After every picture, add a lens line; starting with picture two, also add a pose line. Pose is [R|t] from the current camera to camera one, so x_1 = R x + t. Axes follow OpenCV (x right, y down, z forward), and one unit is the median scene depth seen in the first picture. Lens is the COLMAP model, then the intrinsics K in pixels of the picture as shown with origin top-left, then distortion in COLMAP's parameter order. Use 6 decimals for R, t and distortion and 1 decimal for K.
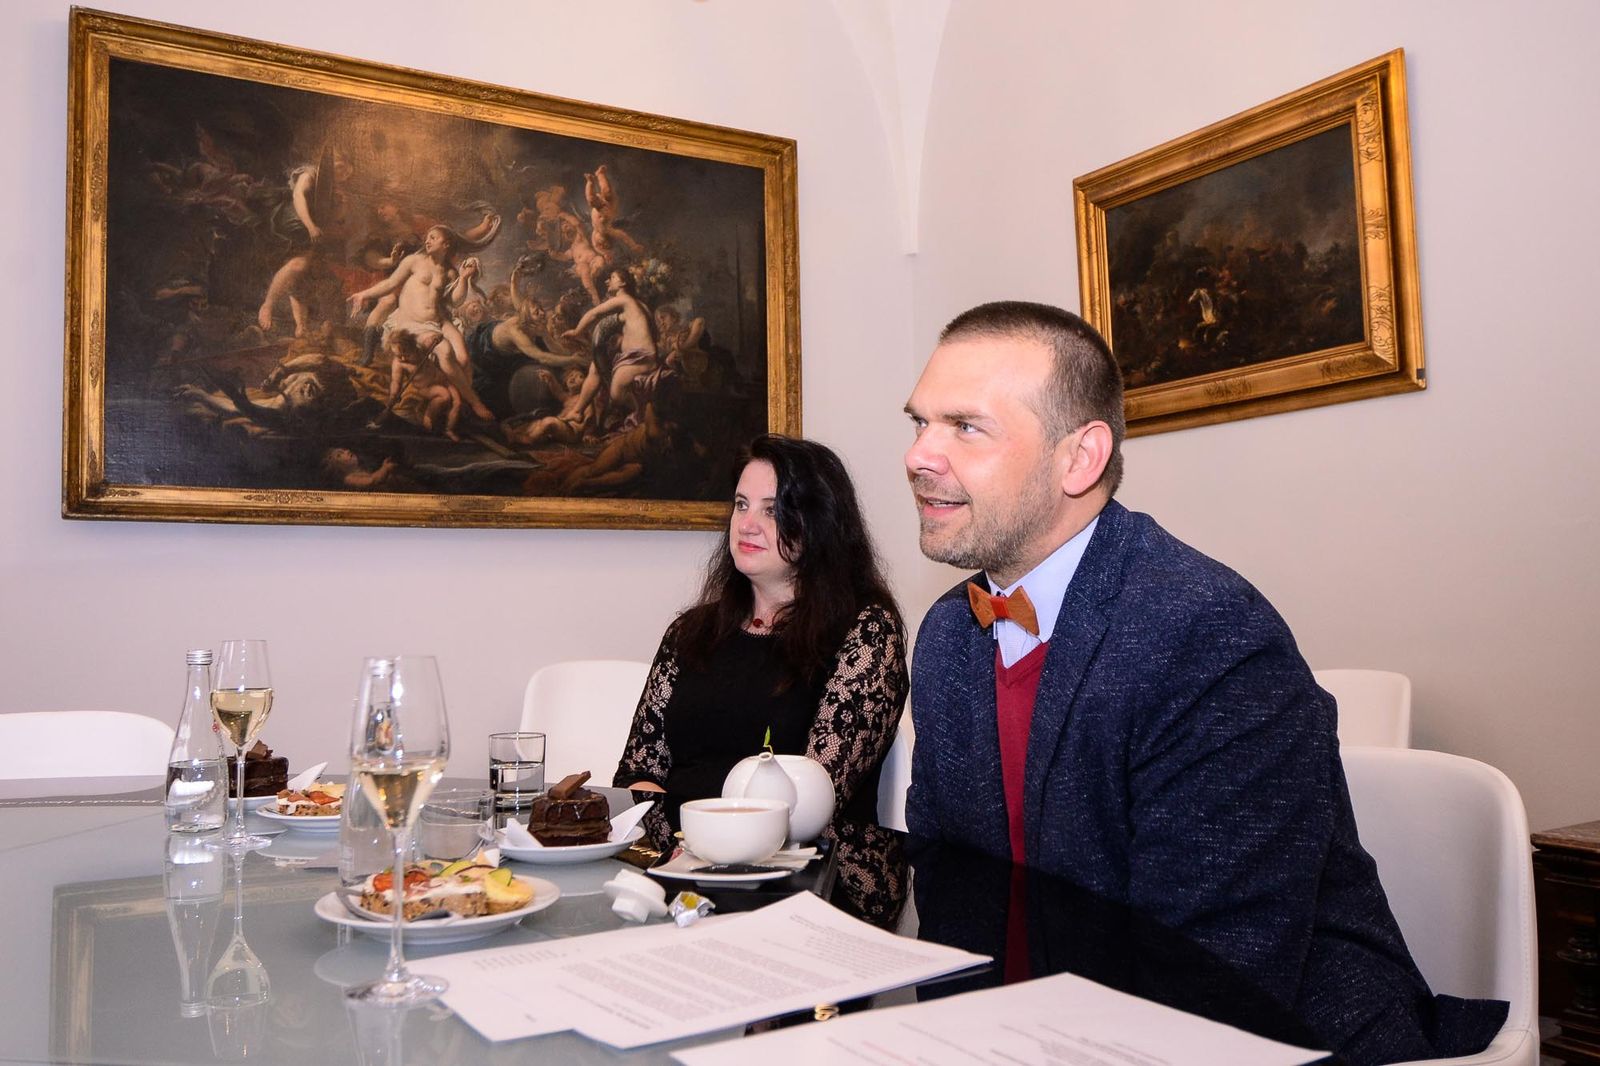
lens RADIAL K [[1324.1, 0, 804.0], [0, 1324.1, 582.2], [0, 0, 1]] dist [-0.000249, -0.015463]
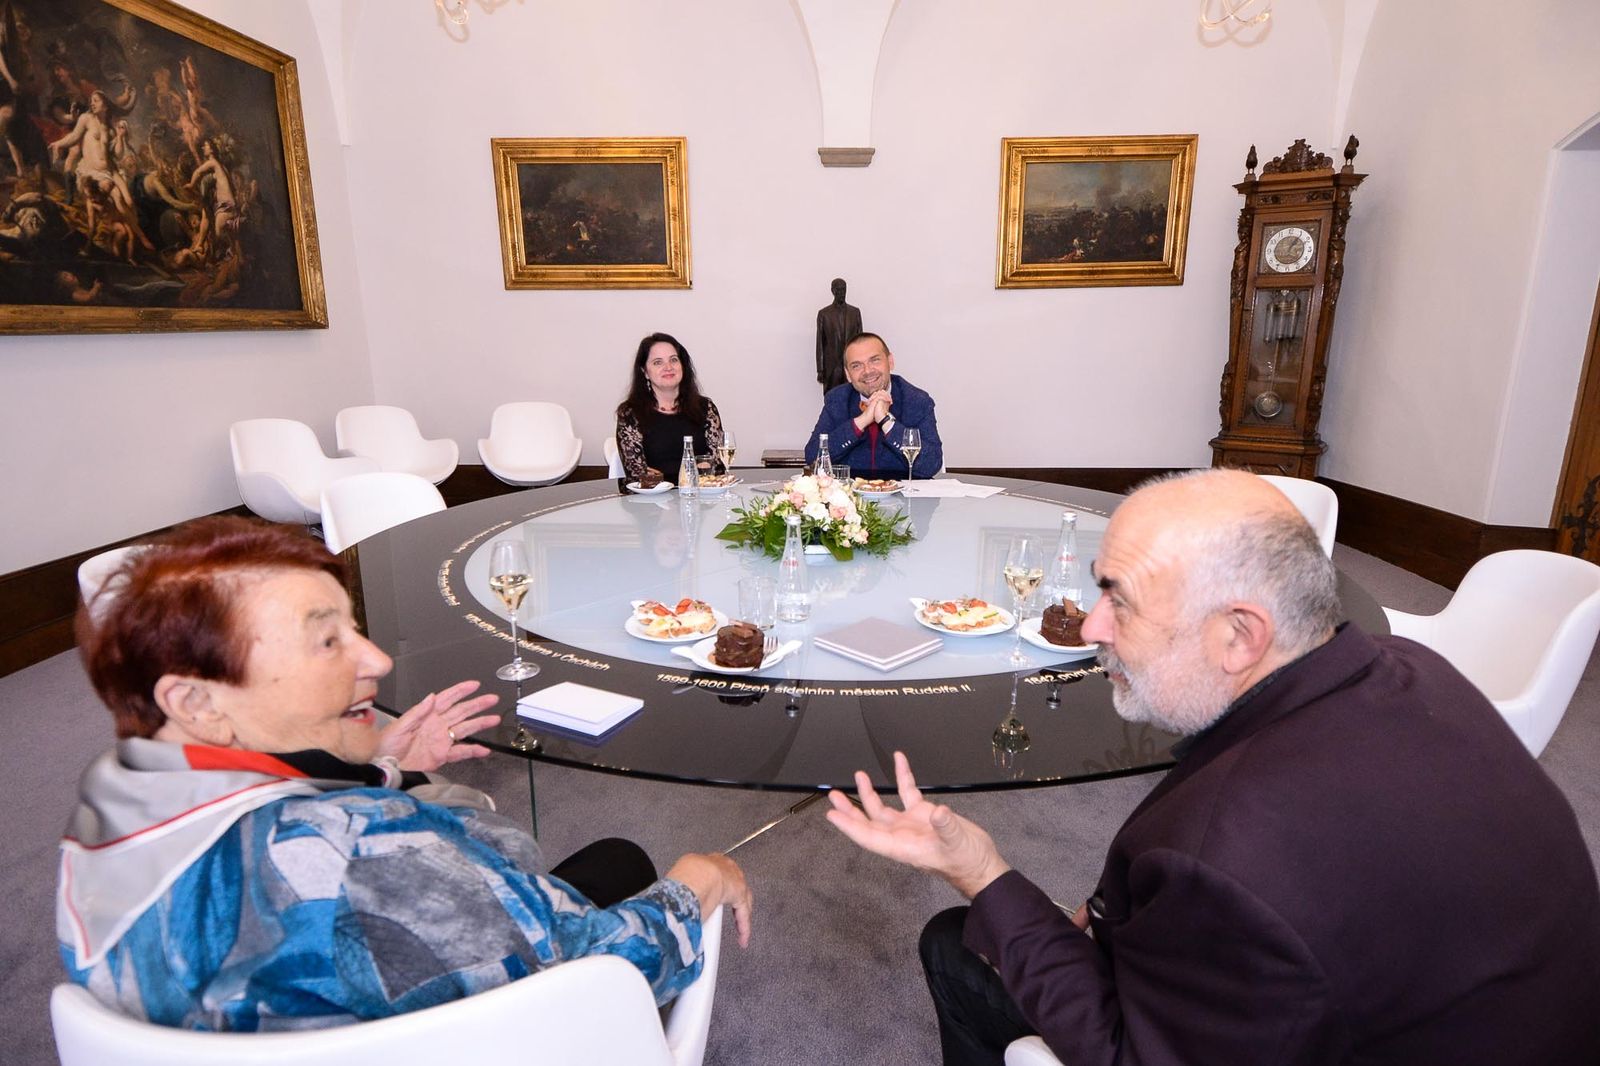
lens RADIAL K [[846.7, 0, 798.8], [0, 846.7, 529.9], [0, 0, 1]] dist [-0.003943, 0.000395]
pose [[0.566728, -0.172768, 0.805587, -0.618590], [-0.035720, 0.971696, 0.233520, -0.070116], [-0.823130, -0.161118, 0.544516, -0.075171]]
